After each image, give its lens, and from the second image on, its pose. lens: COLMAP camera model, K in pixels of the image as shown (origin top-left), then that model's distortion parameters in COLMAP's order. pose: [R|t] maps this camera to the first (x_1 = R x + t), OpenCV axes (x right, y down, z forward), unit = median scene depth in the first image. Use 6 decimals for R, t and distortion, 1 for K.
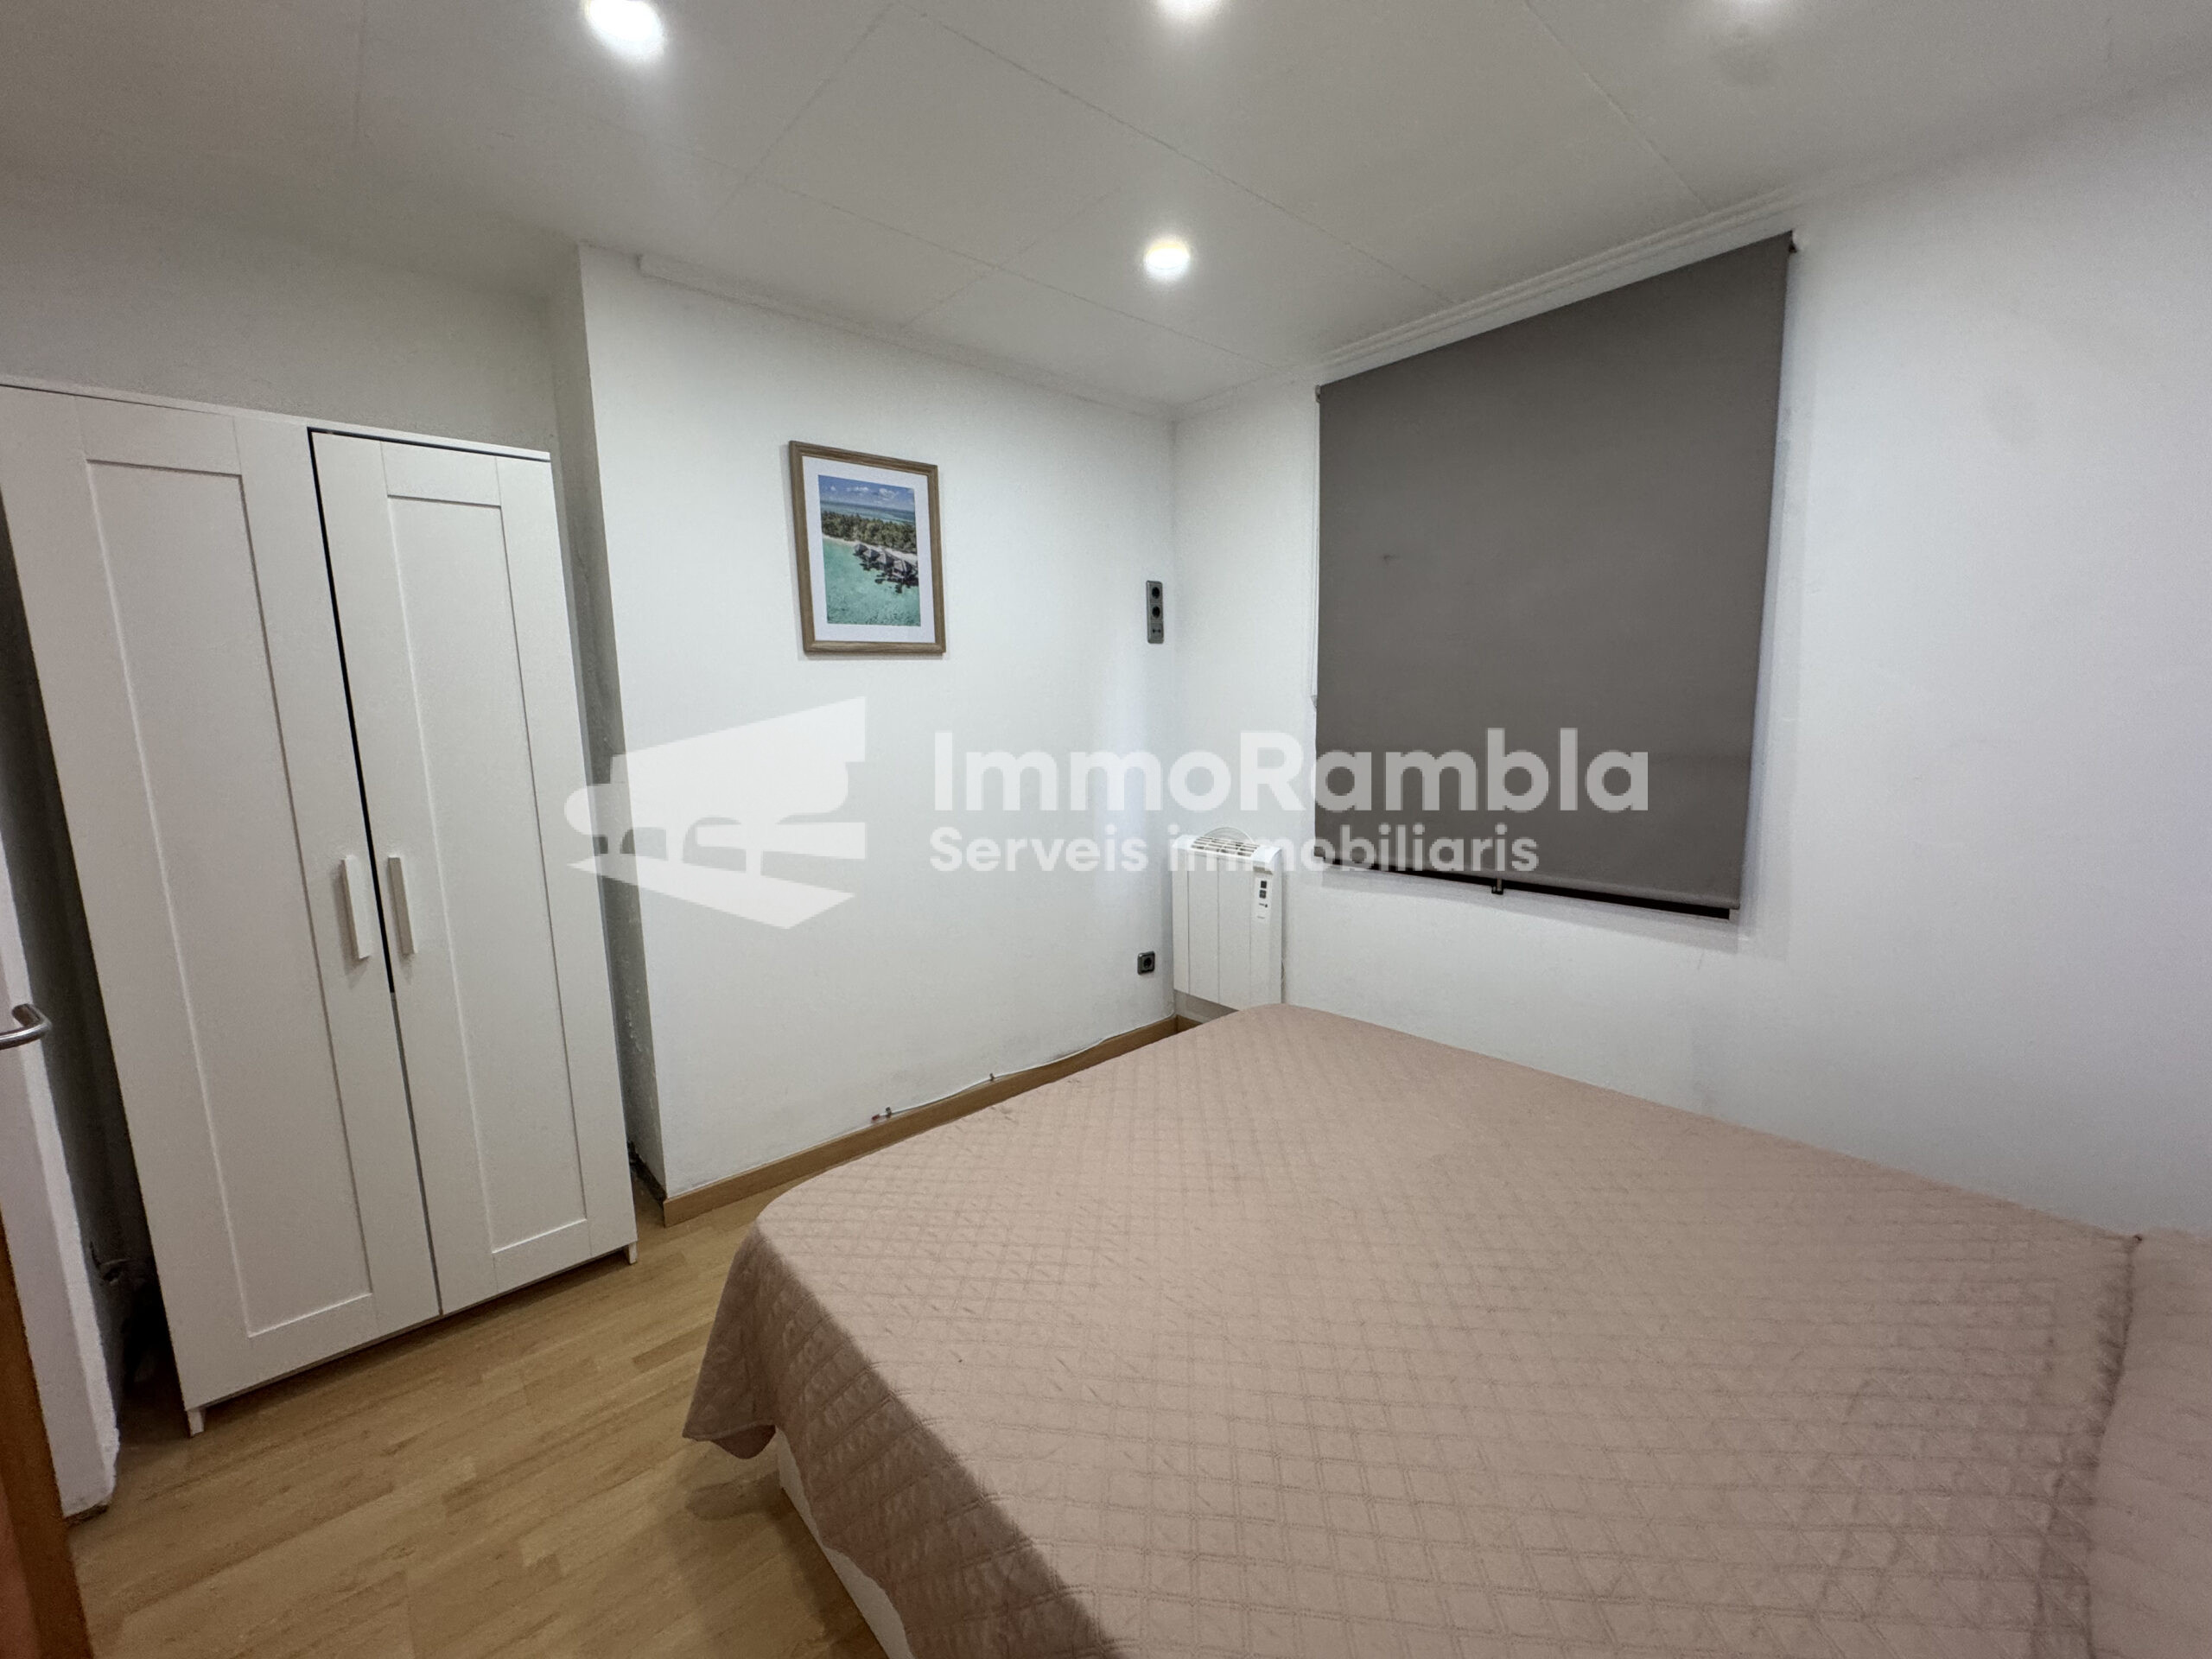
lens RADIAL K [[890.7, 0, 1106.0], [0, 890.7, 829.5], [0, 0, 1]] dist [-0.000642, 0.000265]
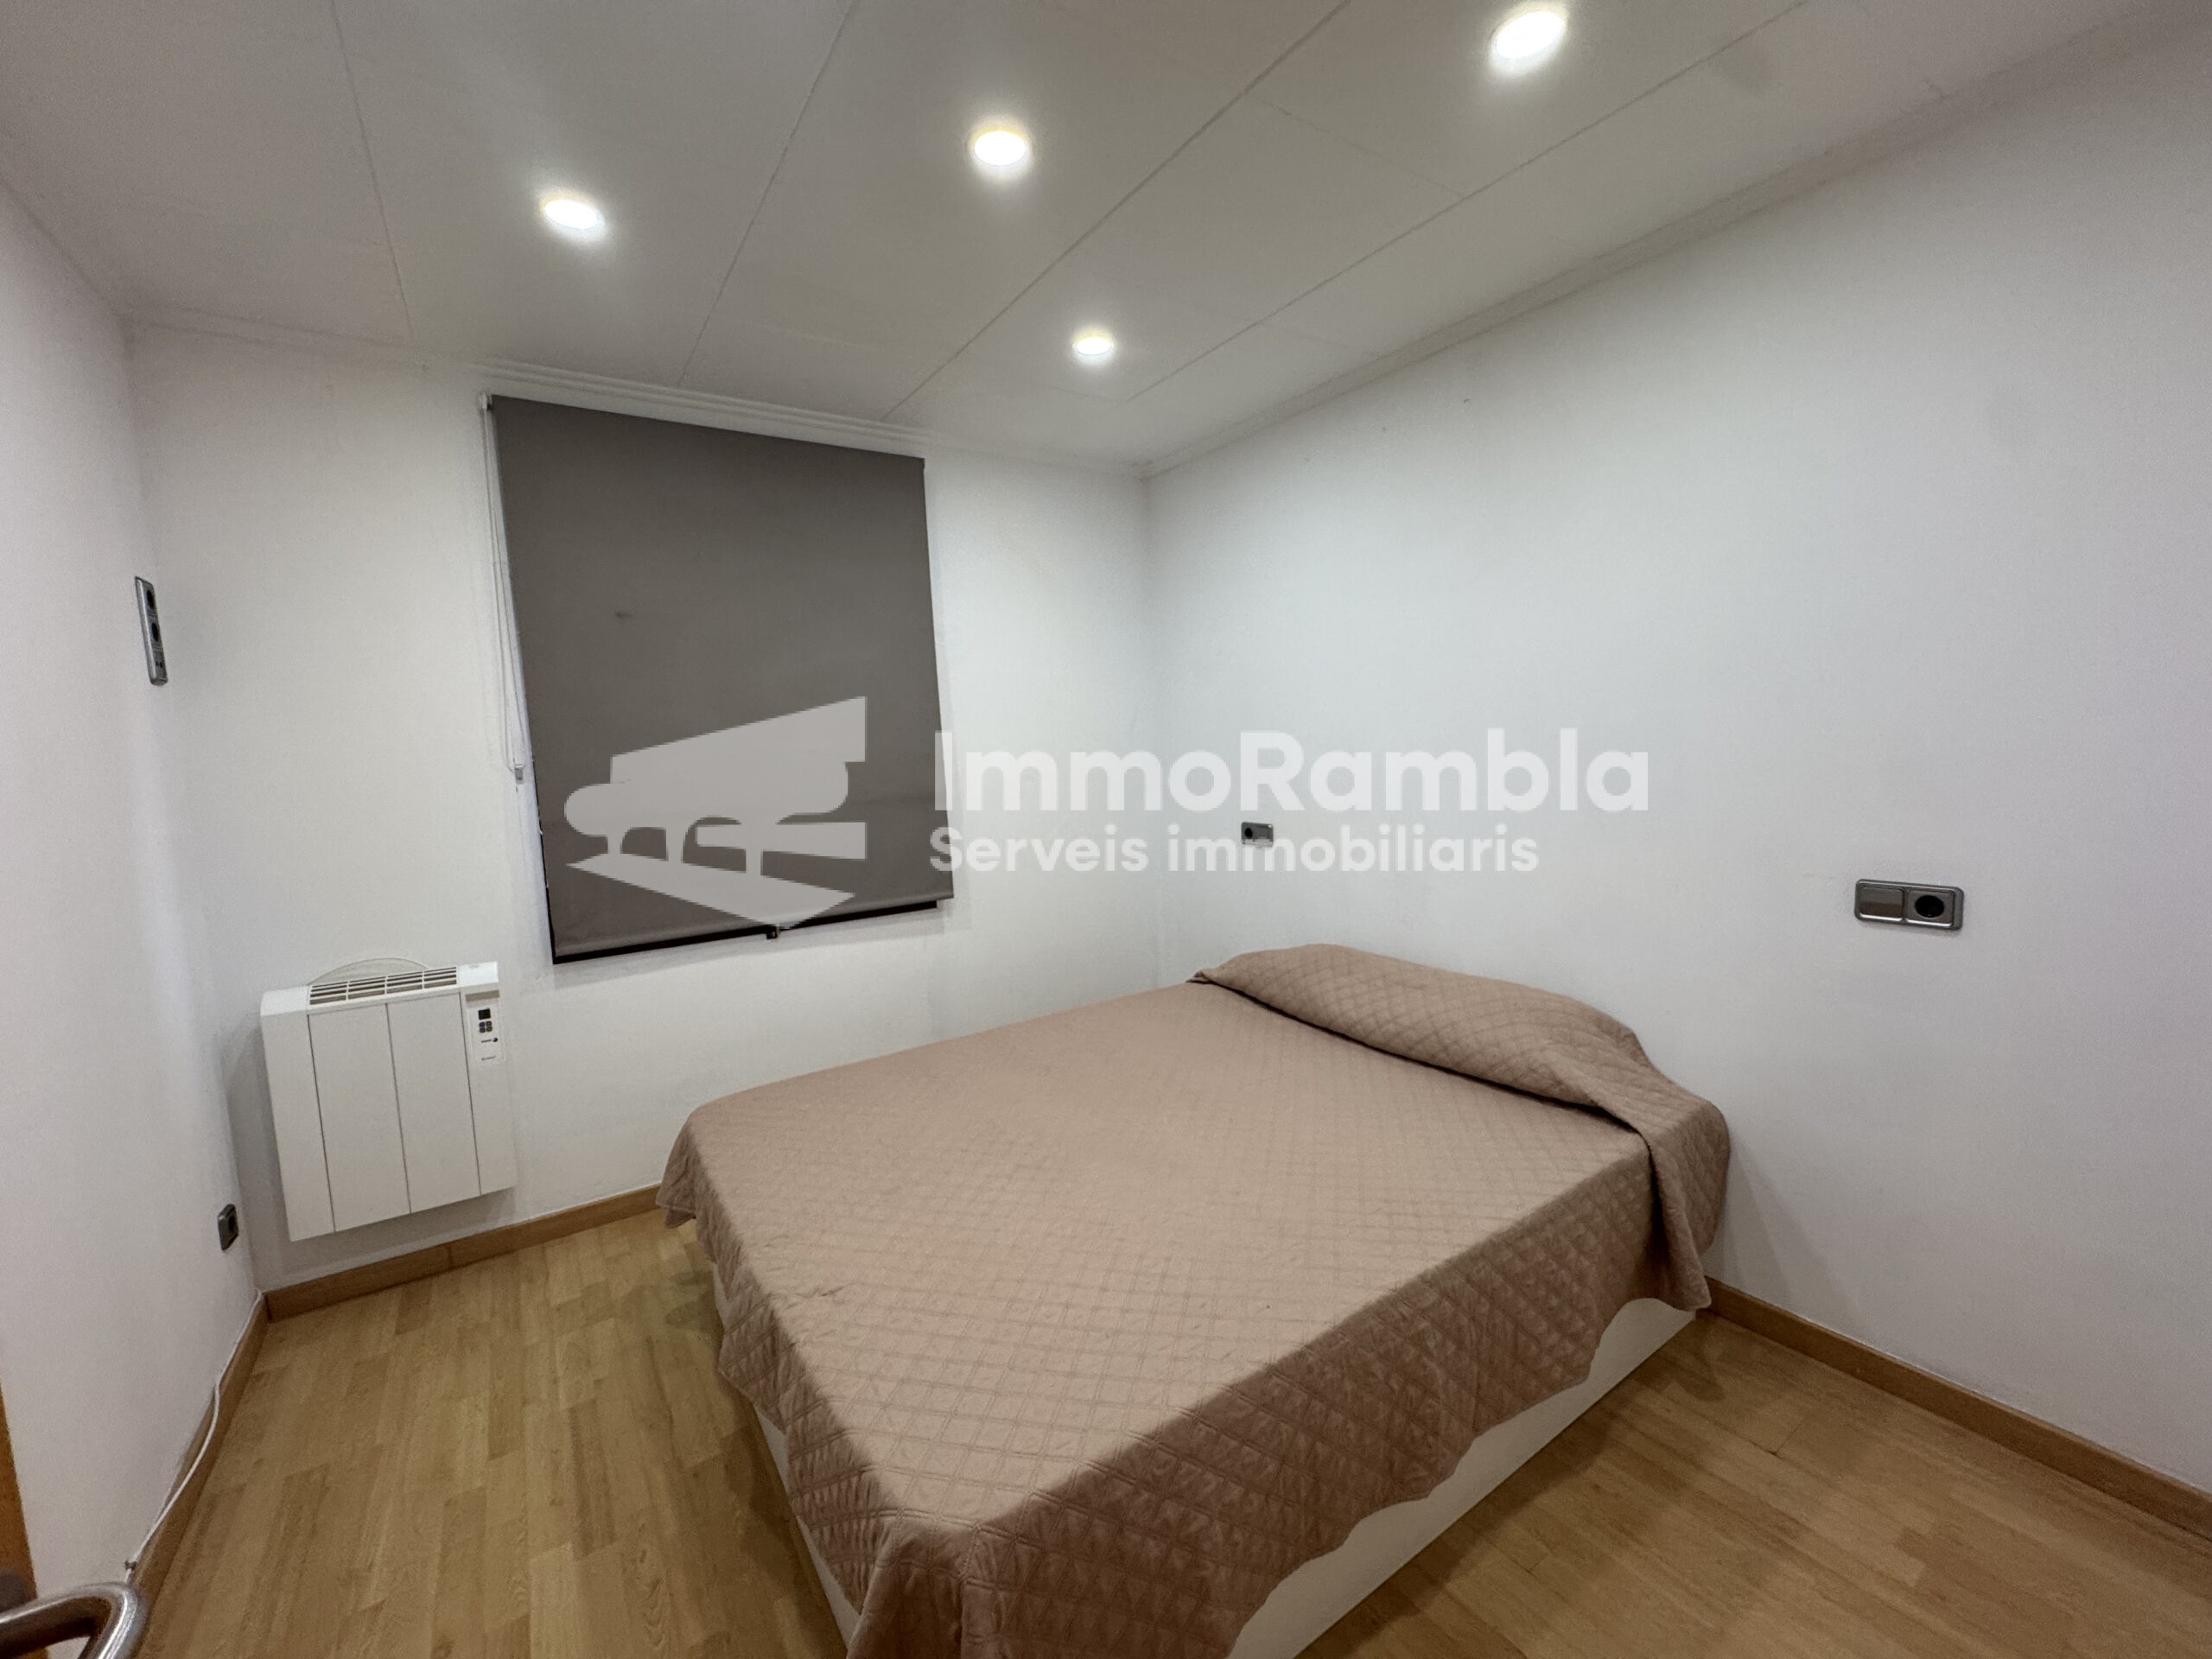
lens RADIAL K [[890.7, 0, 1106.0], [0, 890.7, 829.5], [0, 0, 1]] dist [-0.000642, 0.000265]
pose [[0.143050, -0.086252, 0.985950, -0.571111], [0.176242, 0.982493, 0.060379, -0.053522], [-0.973897, 0.165129, 0.155747, 0.411085]]
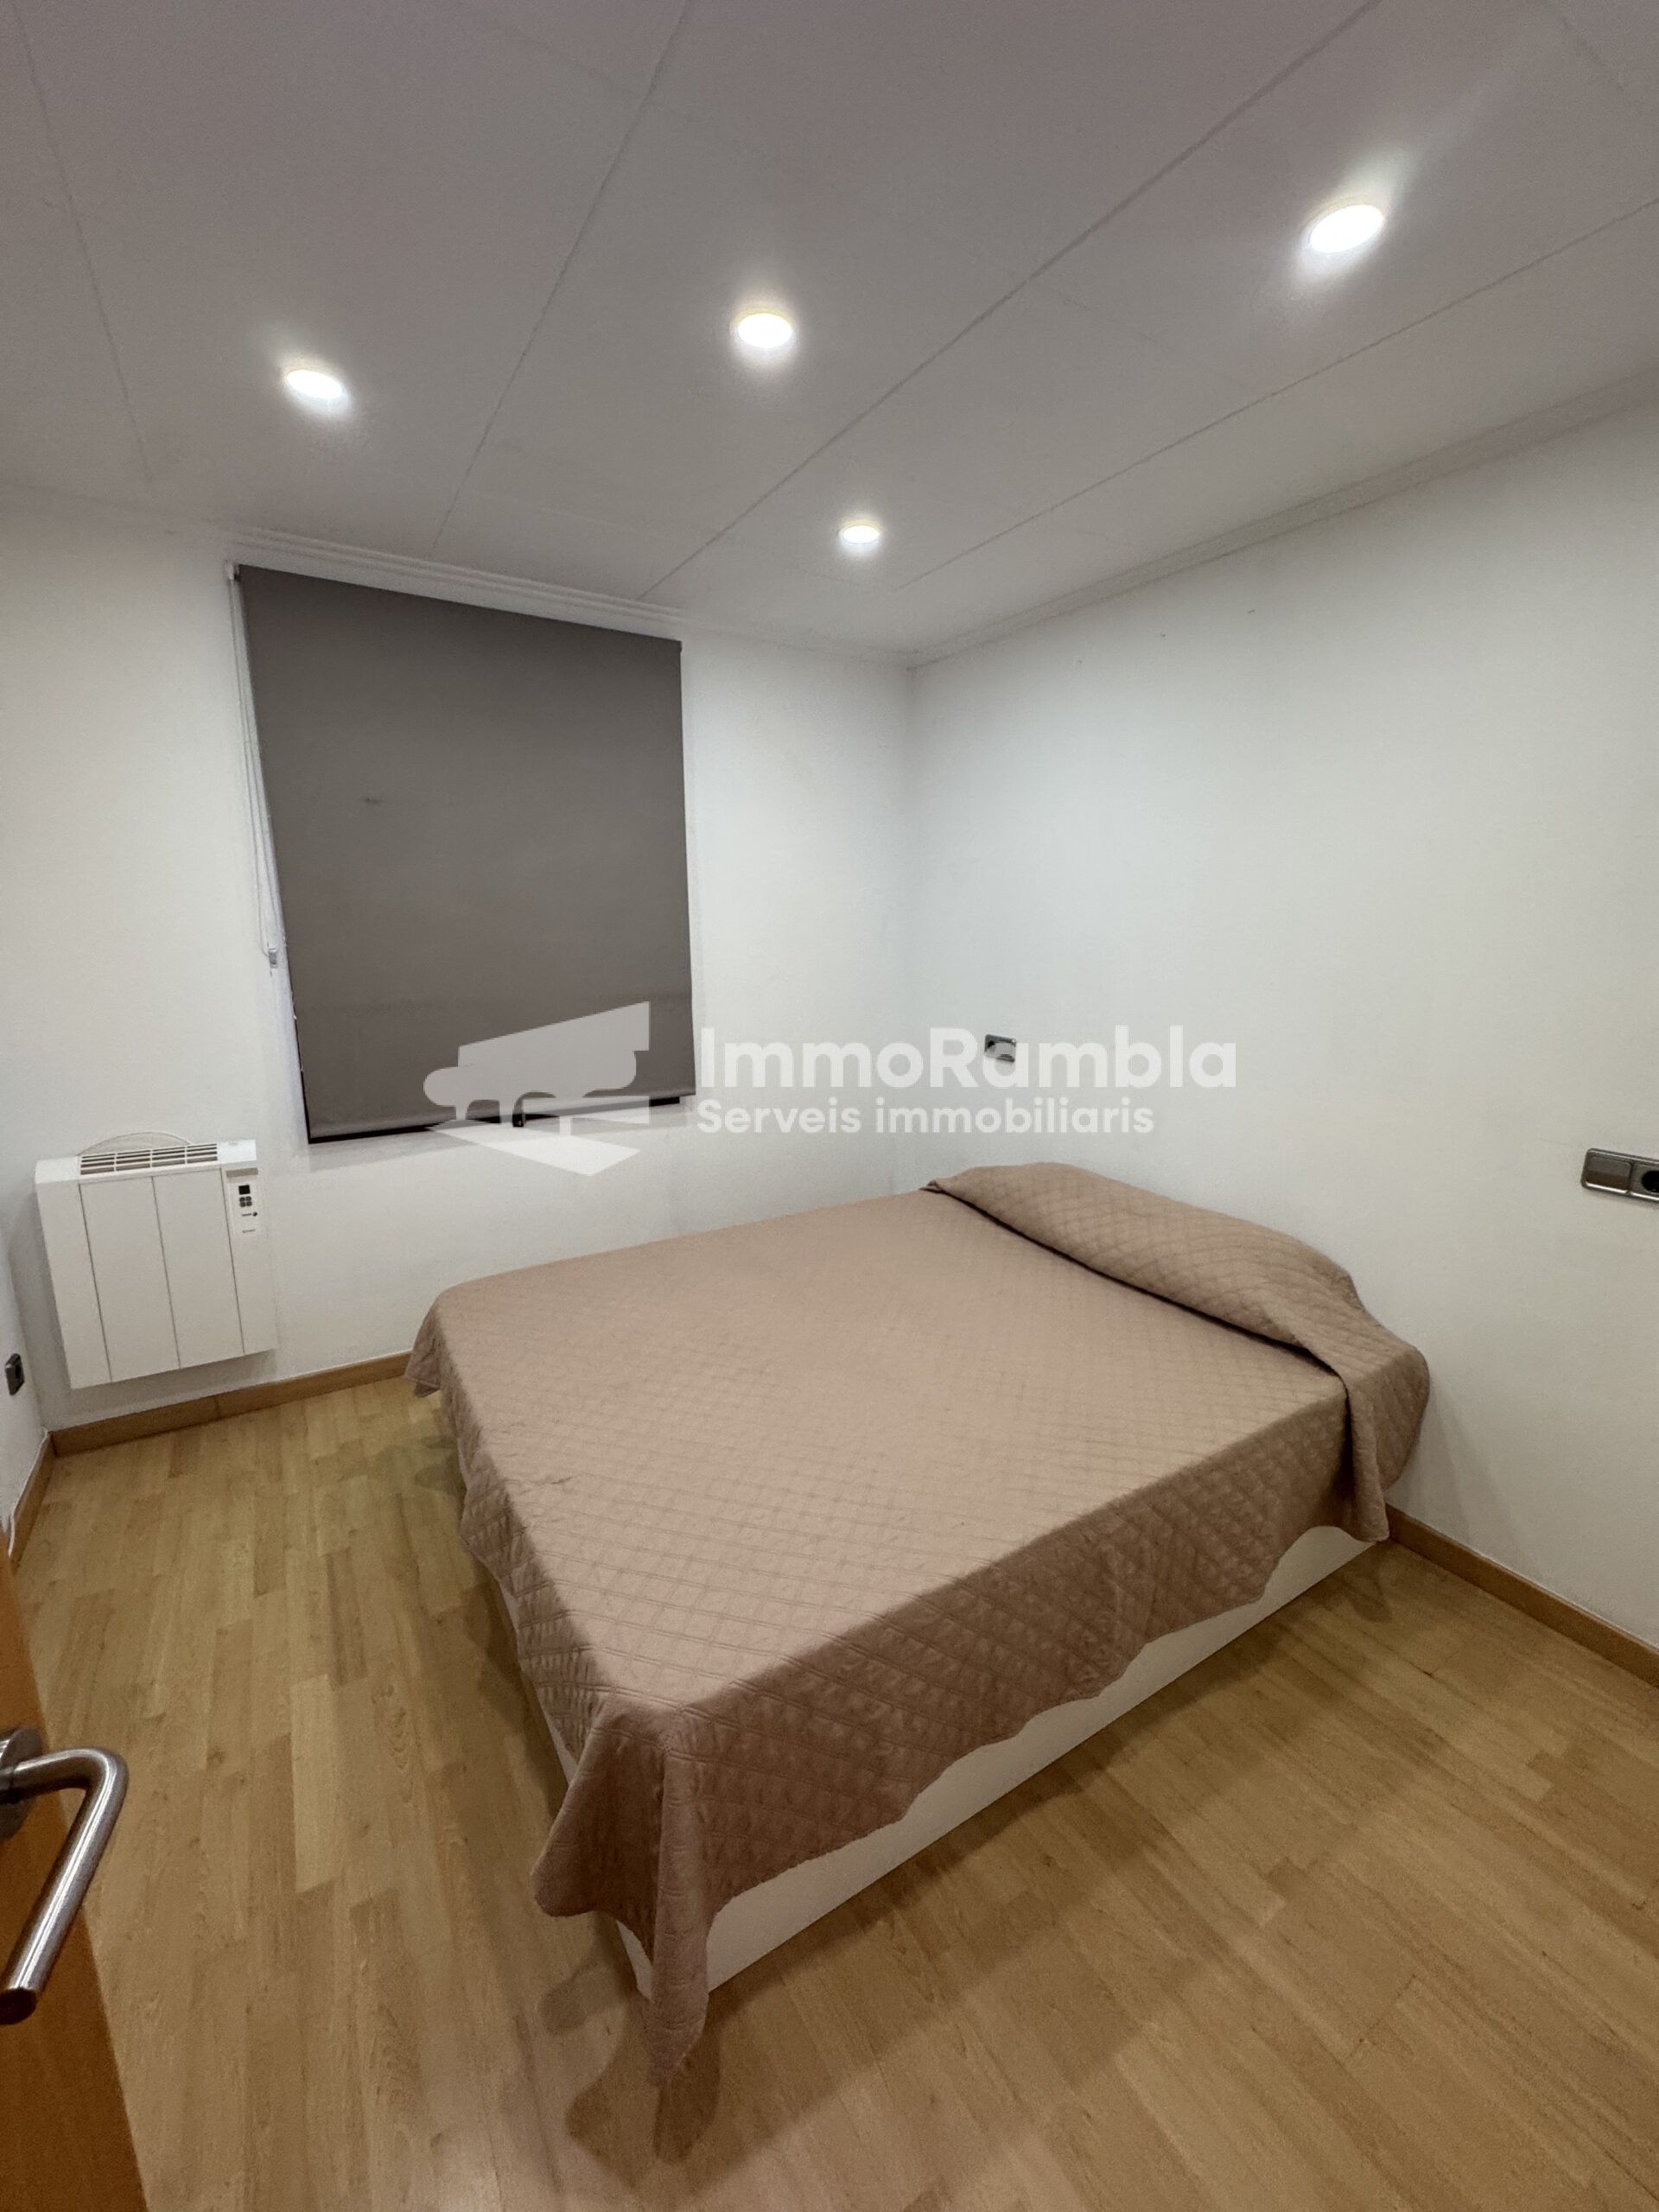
lens RADIAL K [[890.7, 0, 834.1], [0, 890.7, 1104.5], [0, 0, 1]] dist [-0.000642, 0.000265]
pose [[0.175861, -0.185196, 0.966838, -0.575046], [0.125648, 0.978334, 0.164544, -0.091403], [-0.976363, 0.092545, 0.195320, 0.391077]]
